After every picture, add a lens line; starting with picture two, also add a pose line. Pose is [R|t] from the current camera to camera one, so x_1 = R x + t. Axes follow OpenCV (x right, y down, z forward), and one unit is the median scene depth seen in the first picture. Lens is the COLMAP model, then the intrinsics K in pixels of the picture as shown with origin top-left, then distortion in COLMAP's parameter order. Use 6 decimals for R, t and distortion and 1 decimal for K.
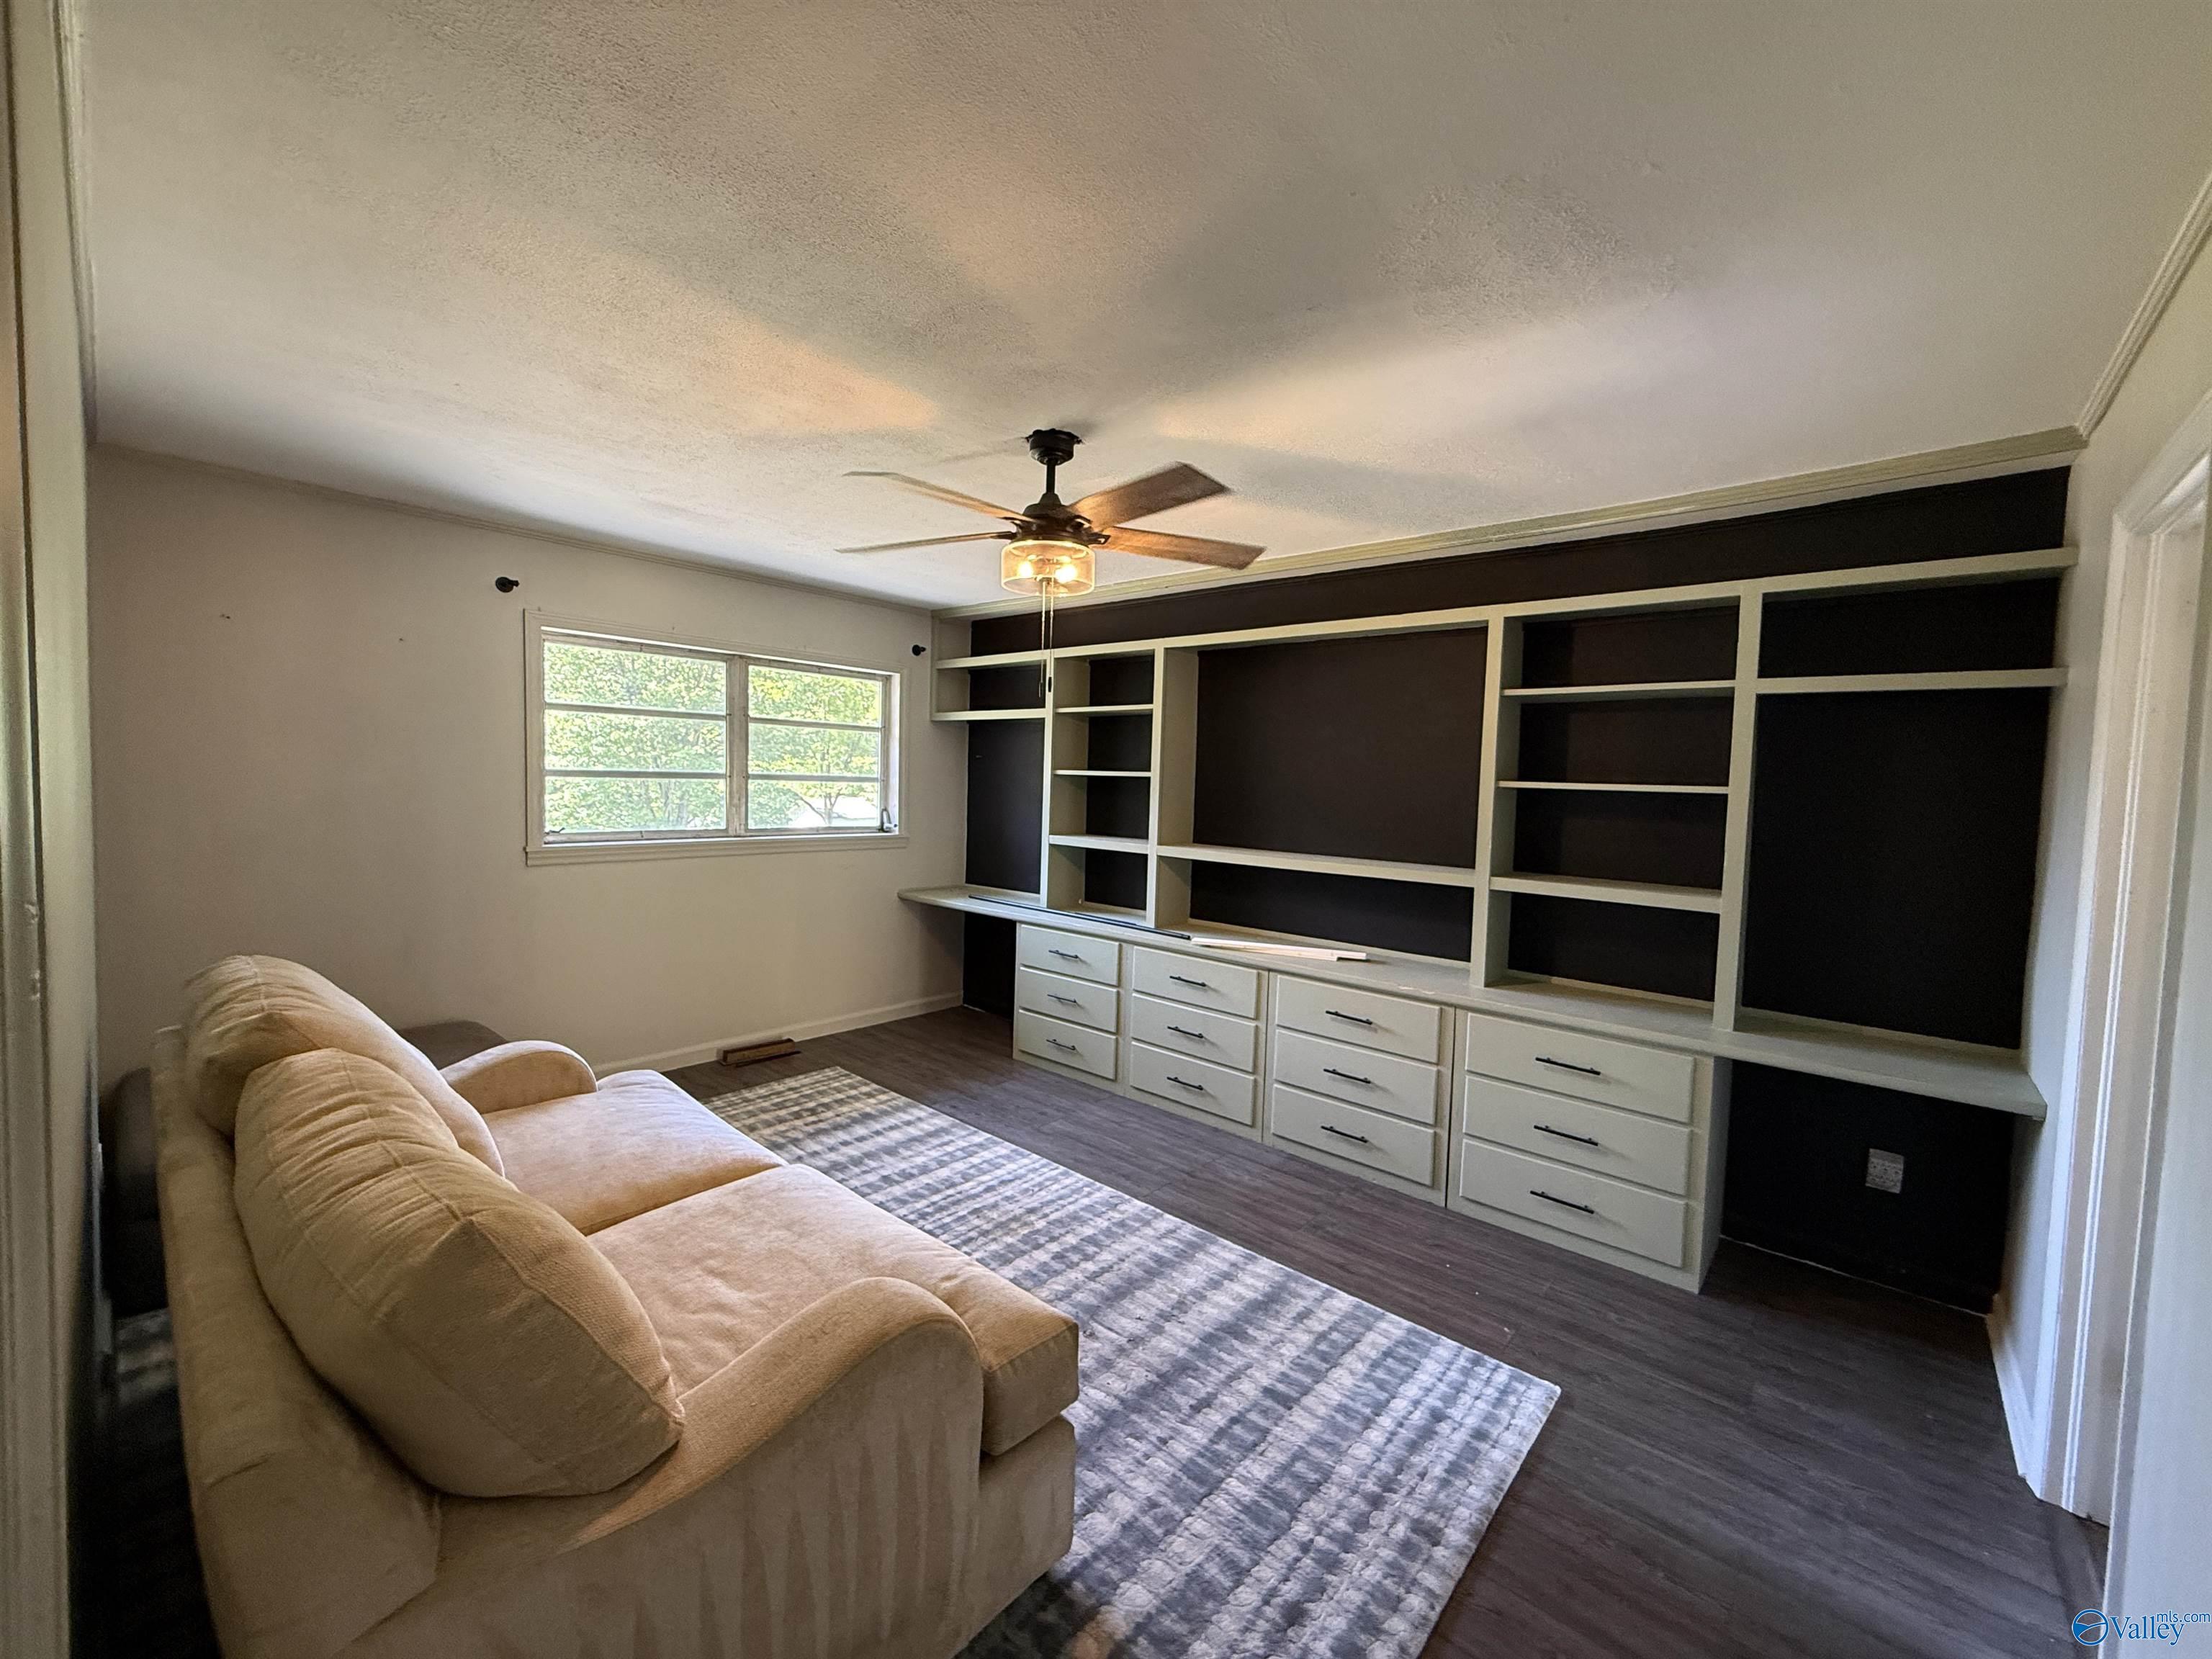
lens RADIAL K [[879.8, 0, 1098.9], [0, 879.8, 825.8], [0, 0, 1]] dist [0.003856, -0.000853]
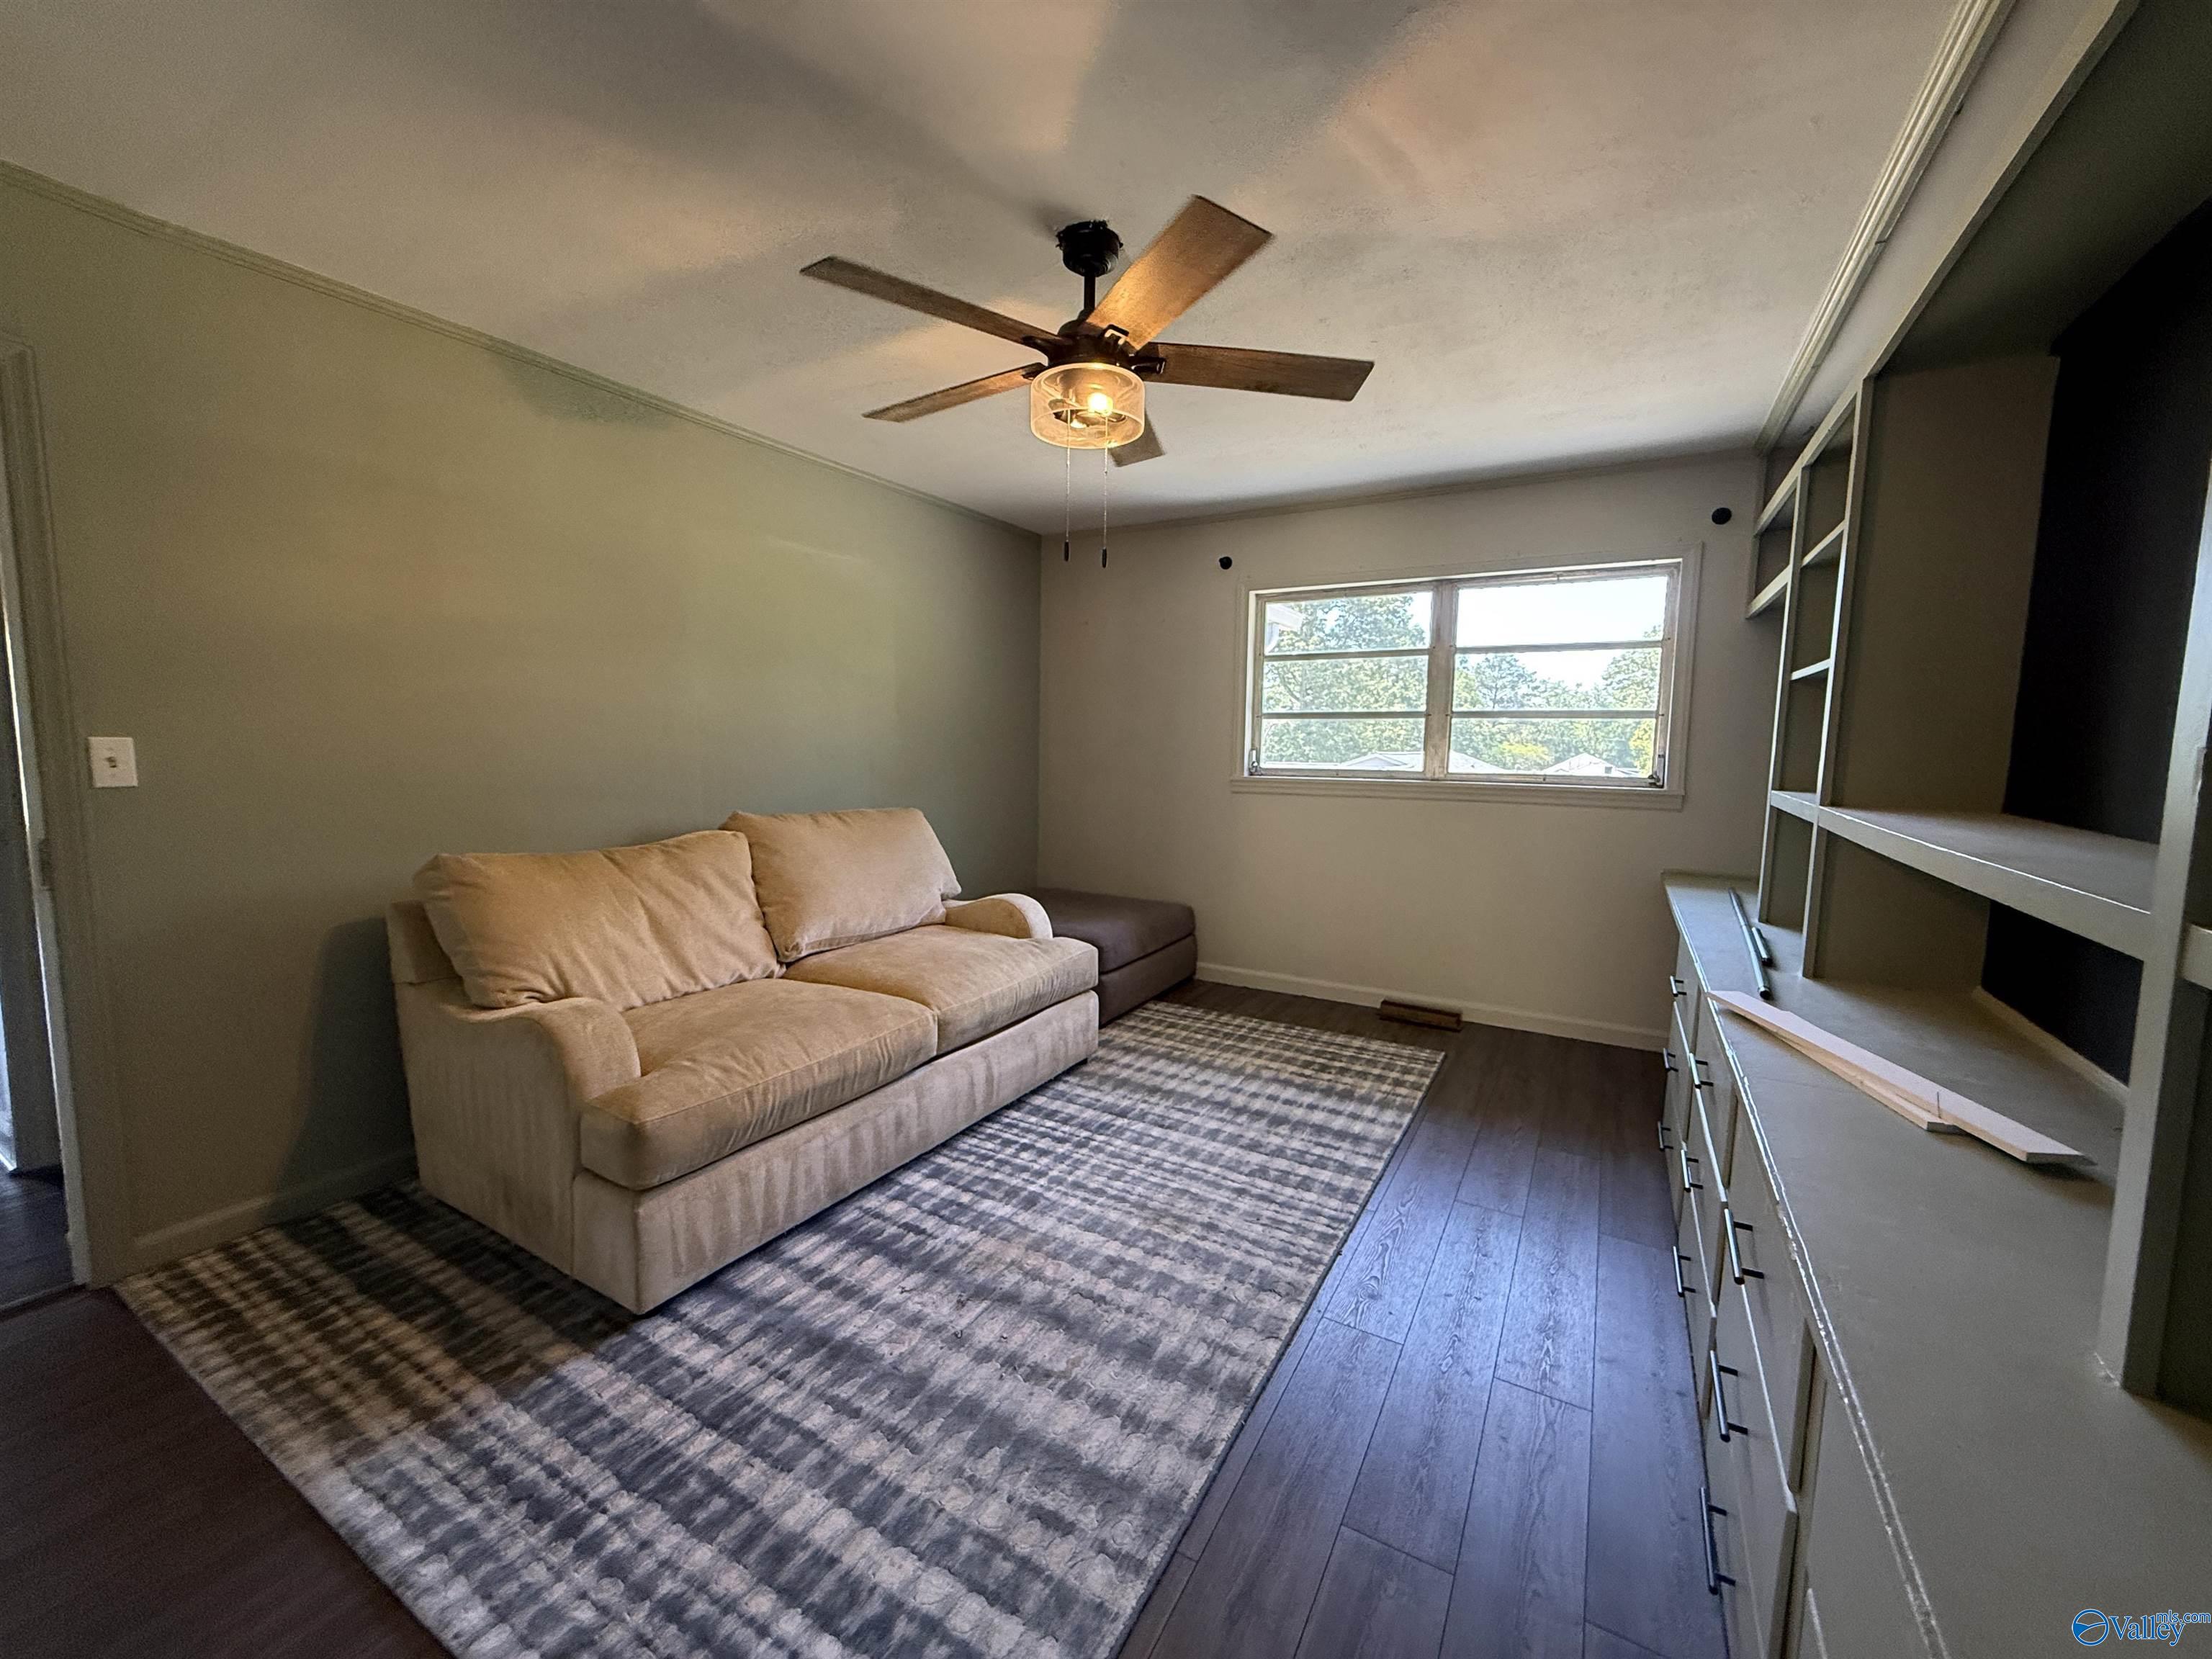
lens RADIAL K [[879.8, 0, 1101.5], [0, 879.8, 829.4], [0, 0, 1]] dist [0.003856, -0.000853]
pose [[0.201991, 0.075509, -0.976472, 0.529942], [-0.056246, 0.996272, 0.065405, 0.028793], [0.977771, 0.041711, 0.205485, 0.594351]]
